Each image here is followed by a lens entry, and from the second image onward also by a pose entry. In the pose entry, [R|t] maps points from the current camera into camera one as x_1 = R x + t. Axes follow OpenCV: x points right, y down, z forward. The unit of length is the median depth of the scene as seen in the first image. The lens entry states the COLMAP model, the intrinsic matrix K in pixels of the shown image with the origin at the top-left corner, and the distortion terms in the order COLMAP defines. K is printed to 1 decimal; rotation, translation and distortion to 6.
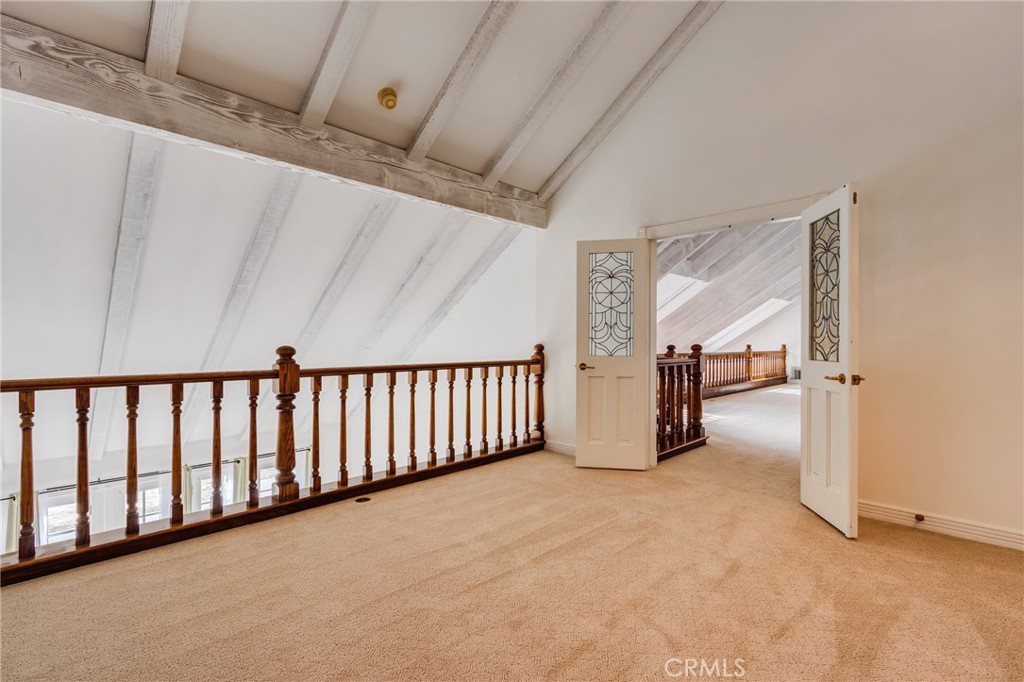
lens RADIAL K [[476.0, 0, 507.3], [0, 476.0, 346.3], [0, 0, 1]] dist [0.006099, -0.000126]
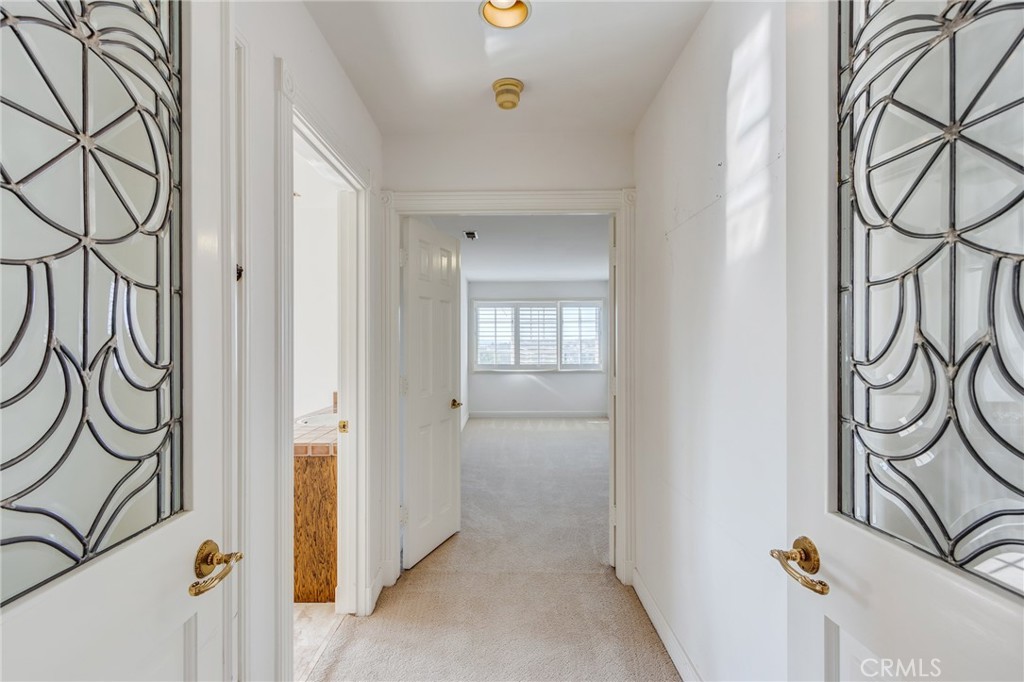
lens RADIAL K [[476.0, 0, 507.3], [0, 476.0, 346.3], [0, 0, 1]] dist [0.006099, -0.000126]
pose [[0.132978, 0.000466, -0.991119, 0.344609], [-0.039379, 0.999213, -0.004814, -0.040830], [0.990336, 0.039669, 0.132892, 0.846018]]
